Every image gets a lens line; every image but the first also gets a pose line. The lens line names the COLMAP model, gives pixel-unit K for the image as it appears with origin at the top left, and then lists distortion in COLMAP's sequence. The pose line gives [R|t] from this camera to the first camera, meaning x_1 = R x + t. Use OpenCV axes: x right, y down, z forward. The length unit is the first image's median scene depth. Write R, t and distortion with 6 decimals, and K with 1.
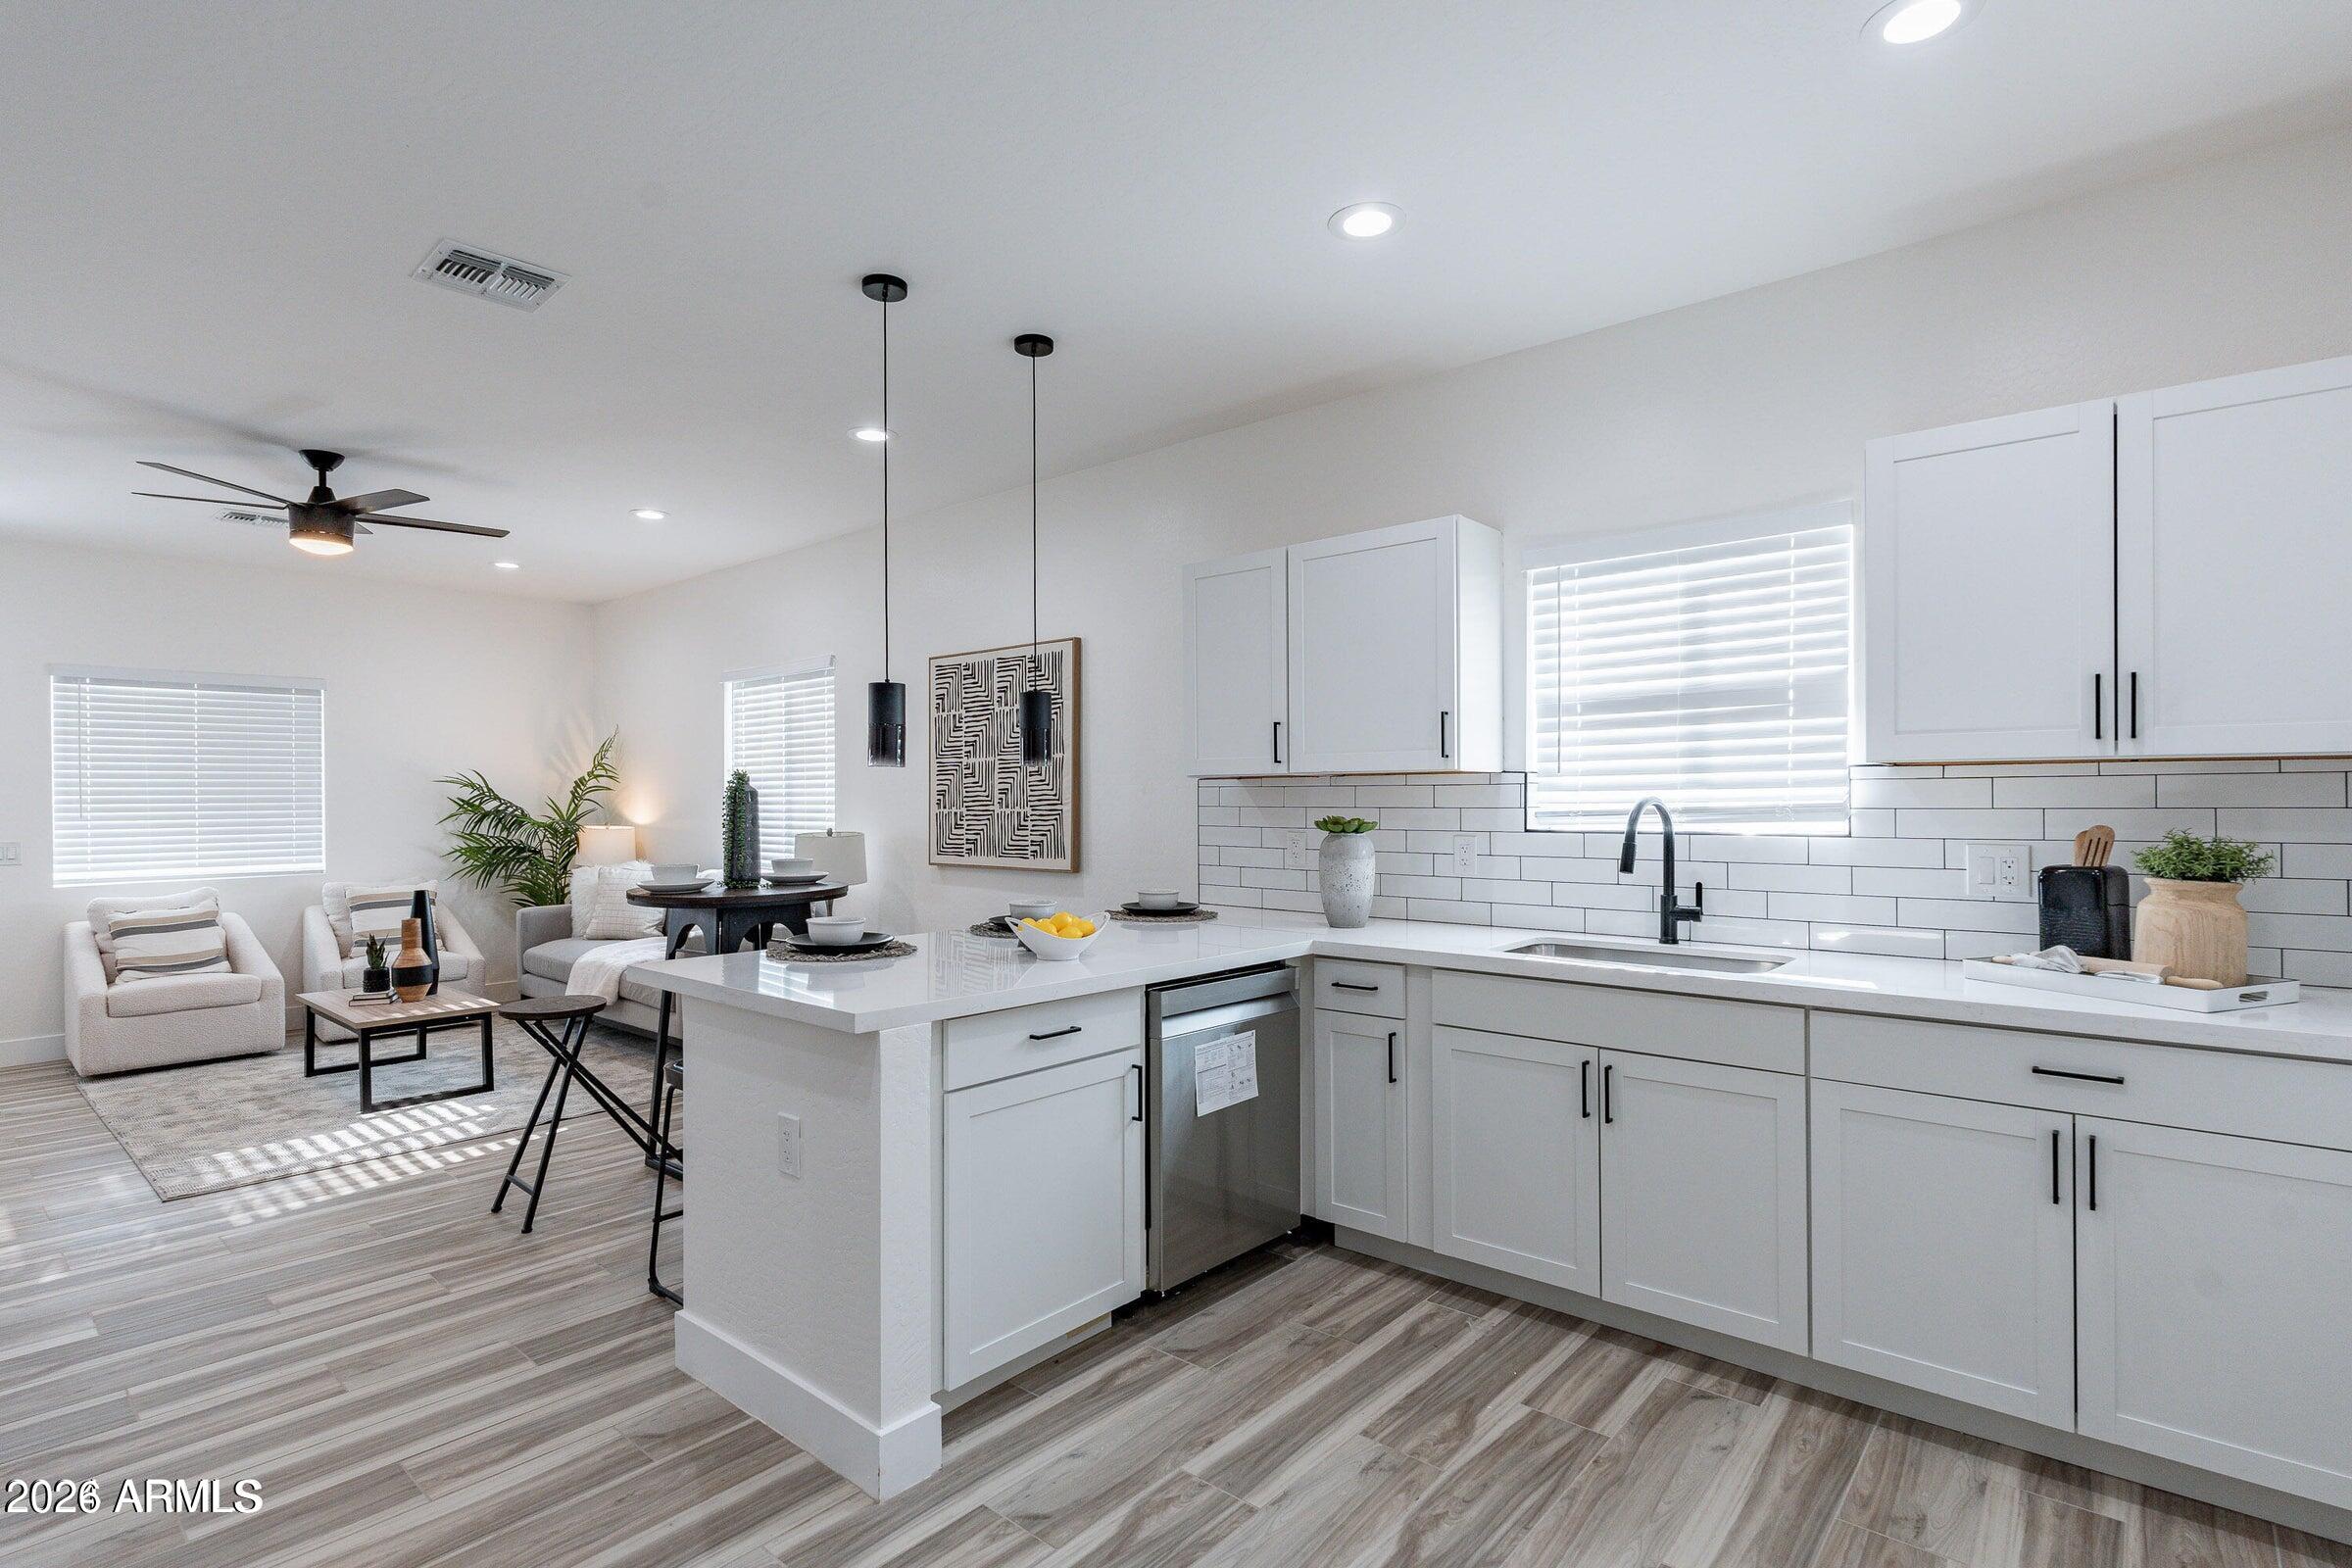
lens RADIAL K [[1140.6, 0, 1176.0], [0, 1140.6, 784.0], [0, 0, 1]] dist [0.001779, 0.000119]
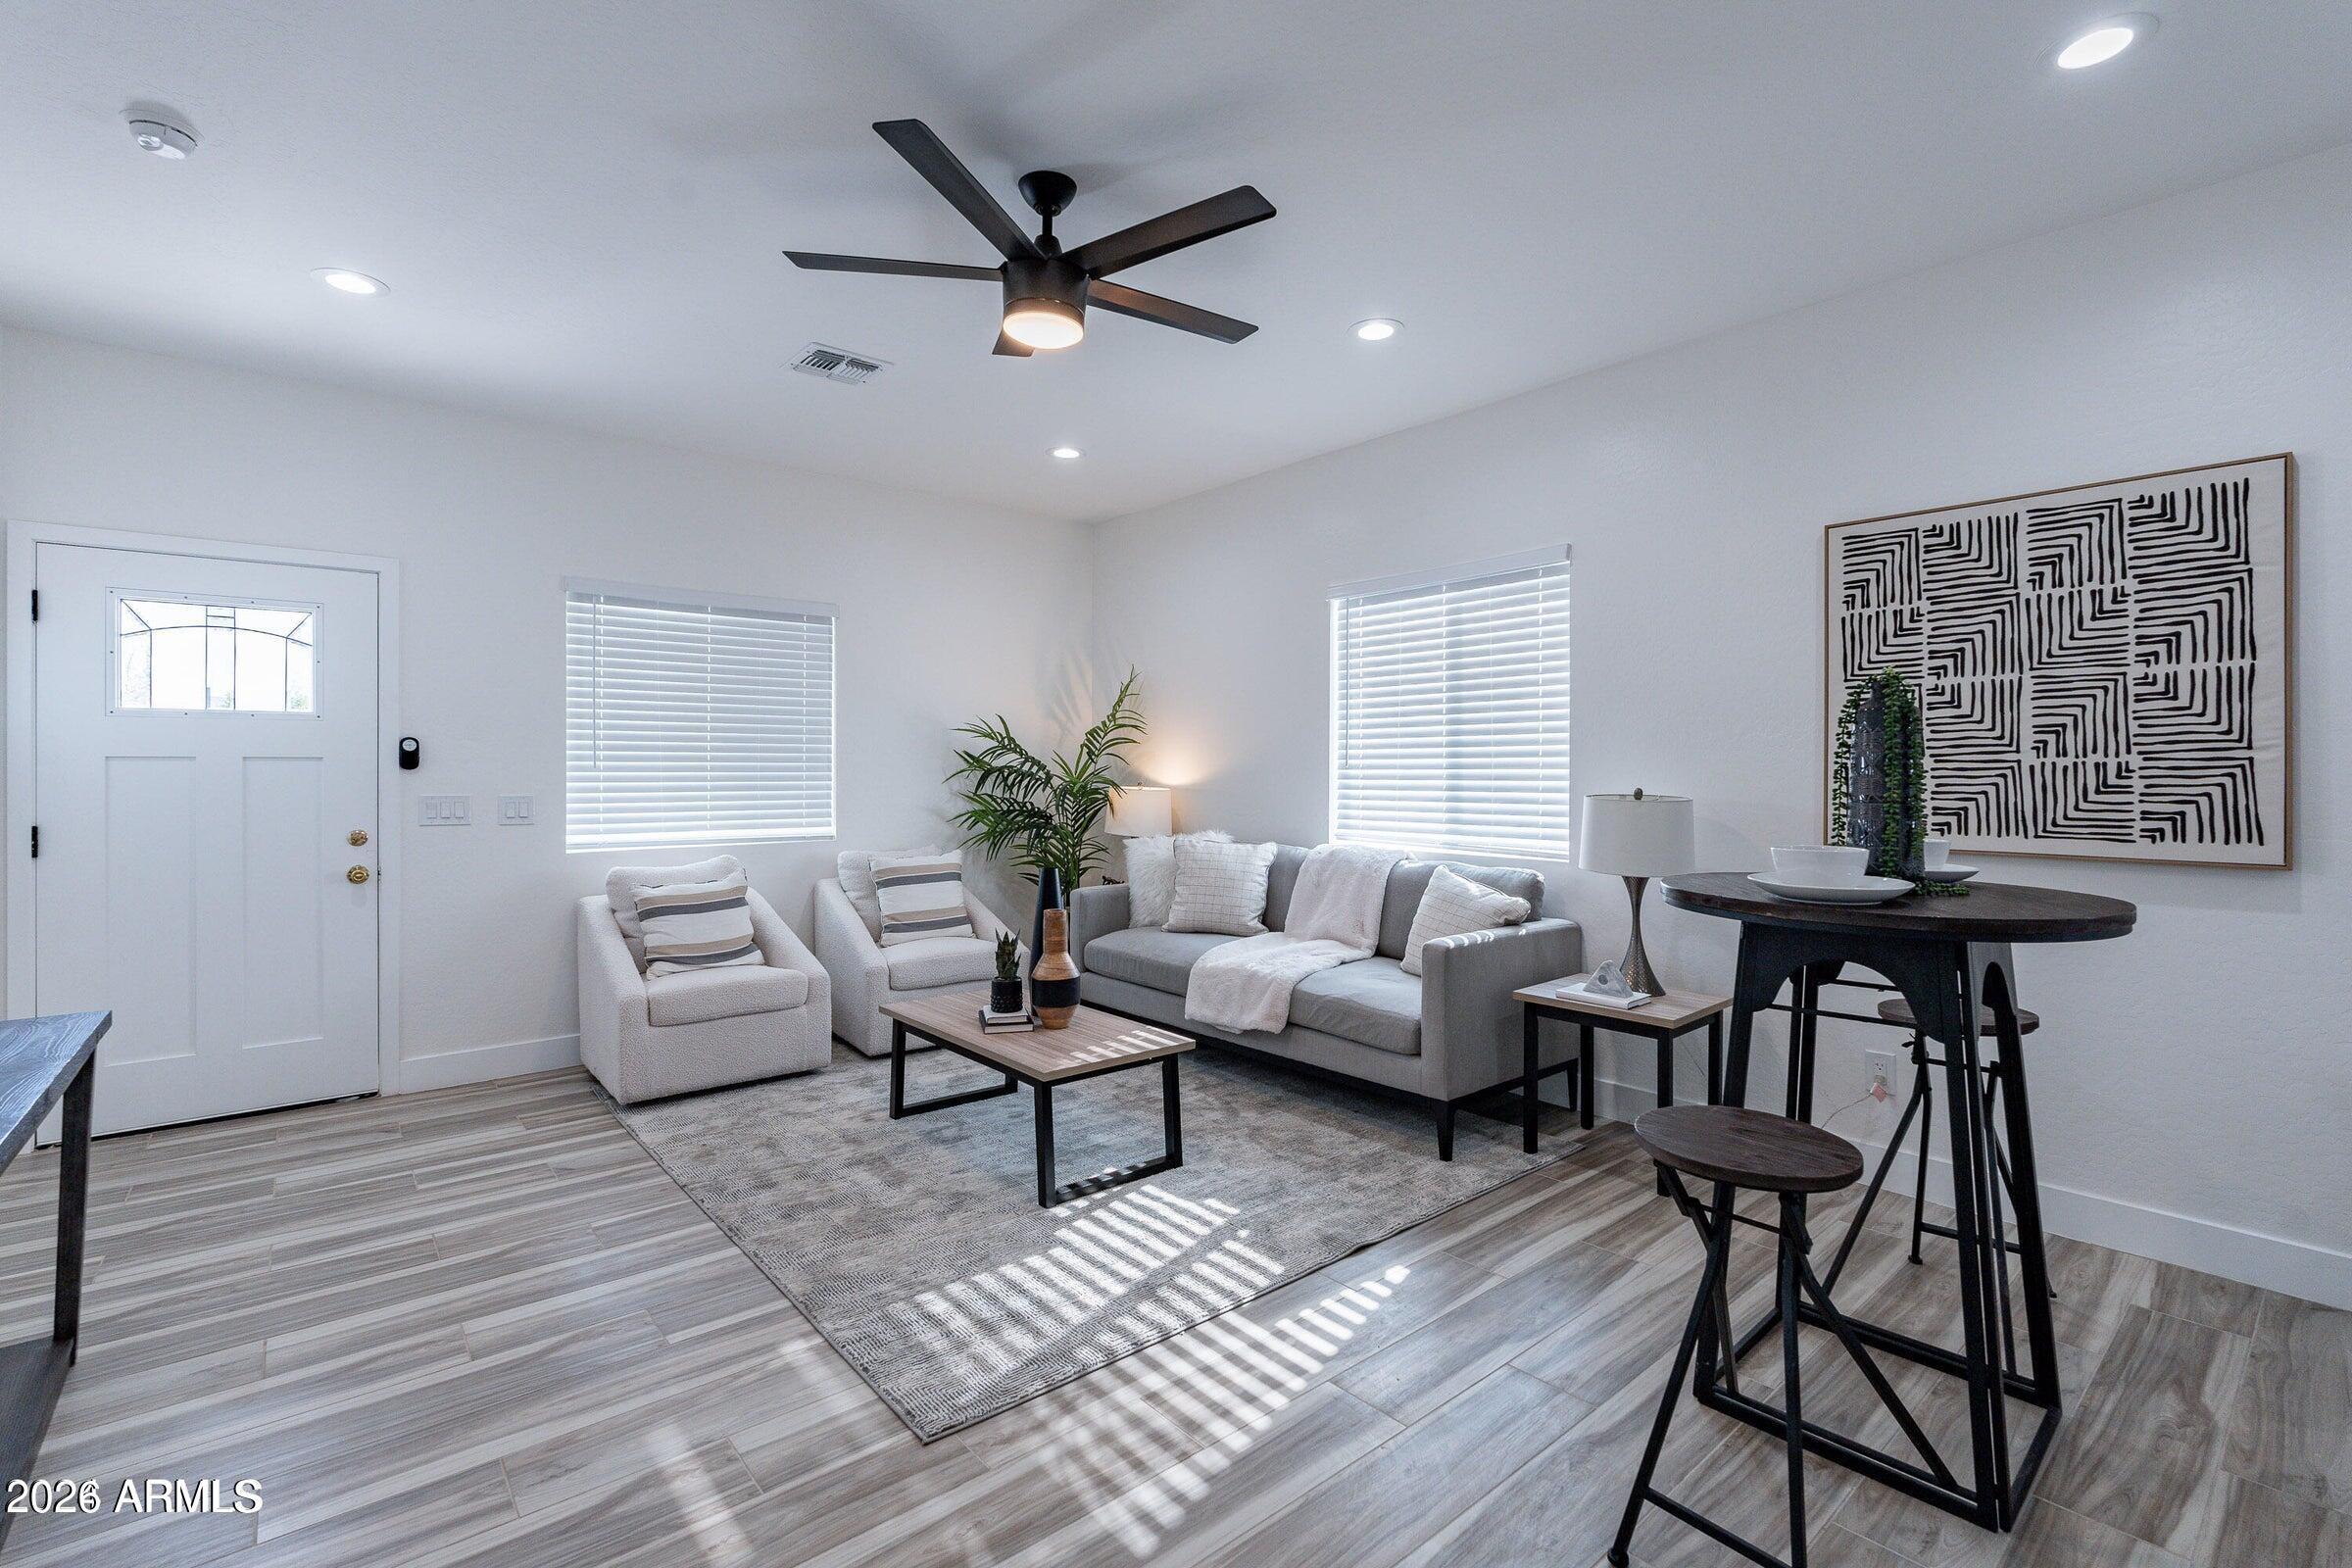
lens RADIAL K [[1052.0, 0, 1188.0], [0, 1052.0, 766.7], [0, 0, 1]] dist [-0.001863, -0.000289]
pose [[0.989709, 0.006731, -0.142939, -0.520895], [-0.005692, 0.999954, 0.007676, 0.024444], [0.142984, -0.006784, 0.989702, 0.385129]]
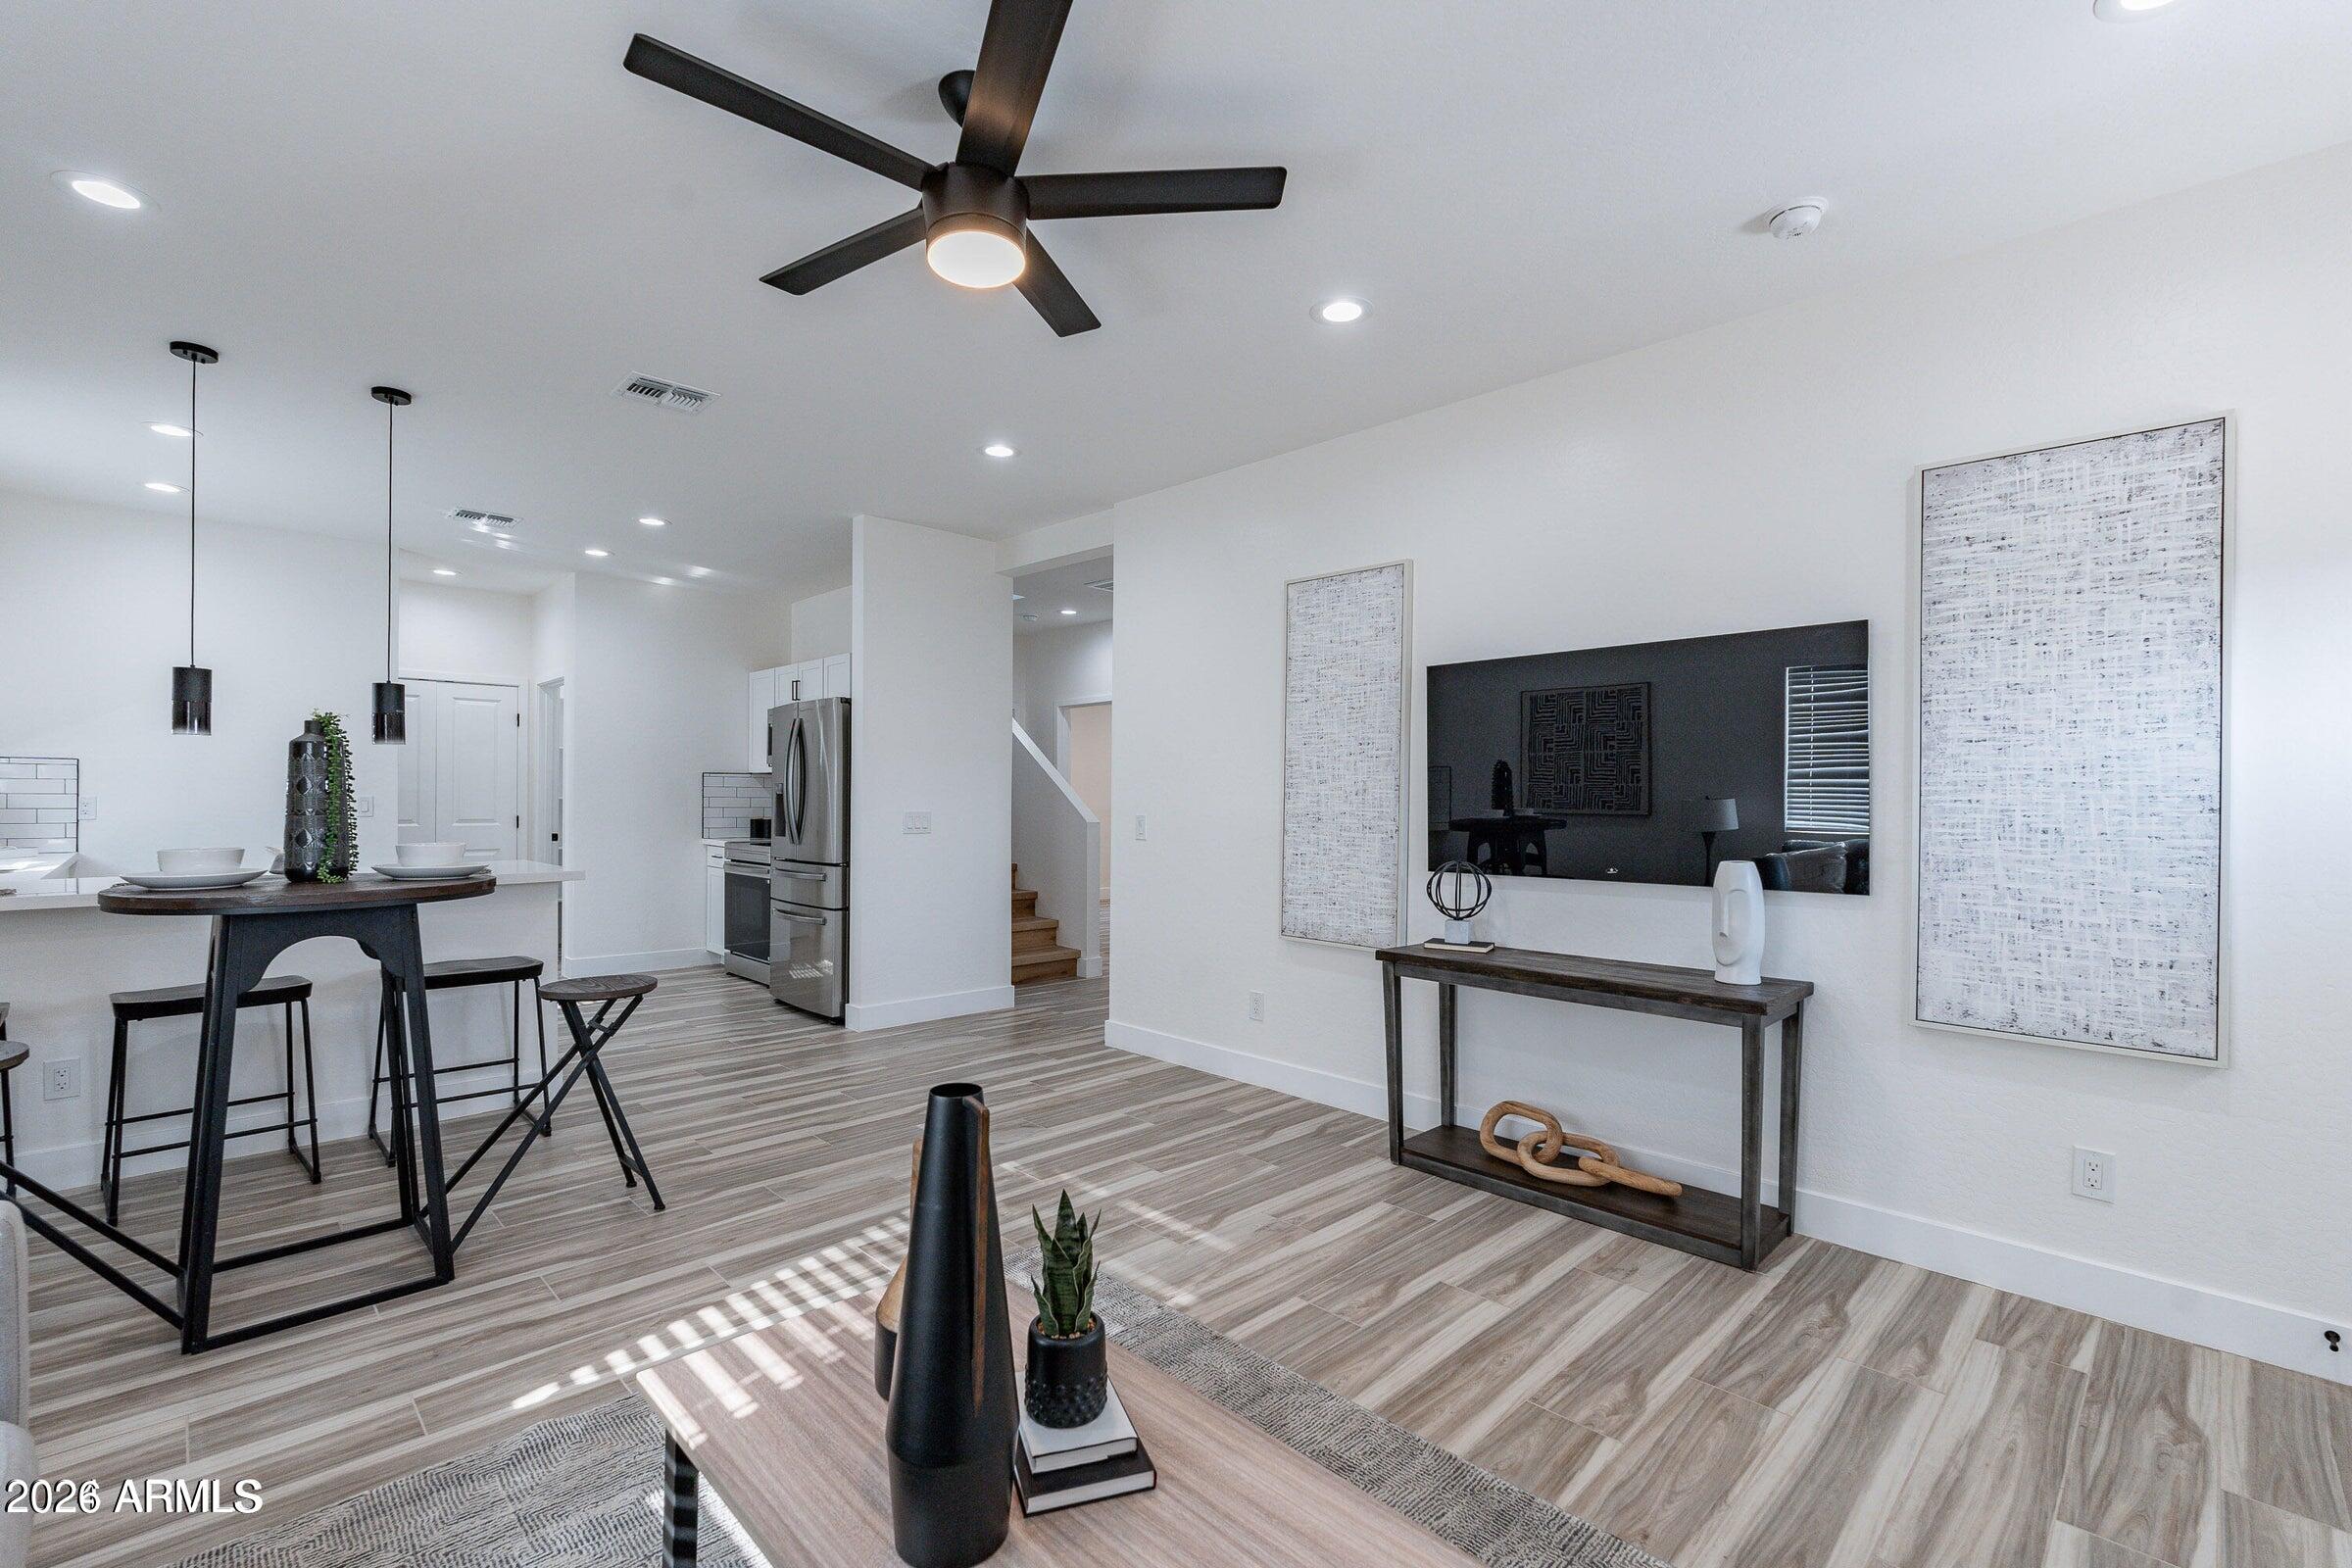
lens RADIAL K [[1028.8, 0, 1173.5], [0, 1028.8, 800.0], [0, 0, 1]] dist [0.000037, -0.000036]
pose [[-0.997015, -0.001360, 0.077194, -0.781626], [-0.001992, 0.999965, -0.008104, 0.036528], [-0.077180, -0.008234, -0.996983, 1.304049]]
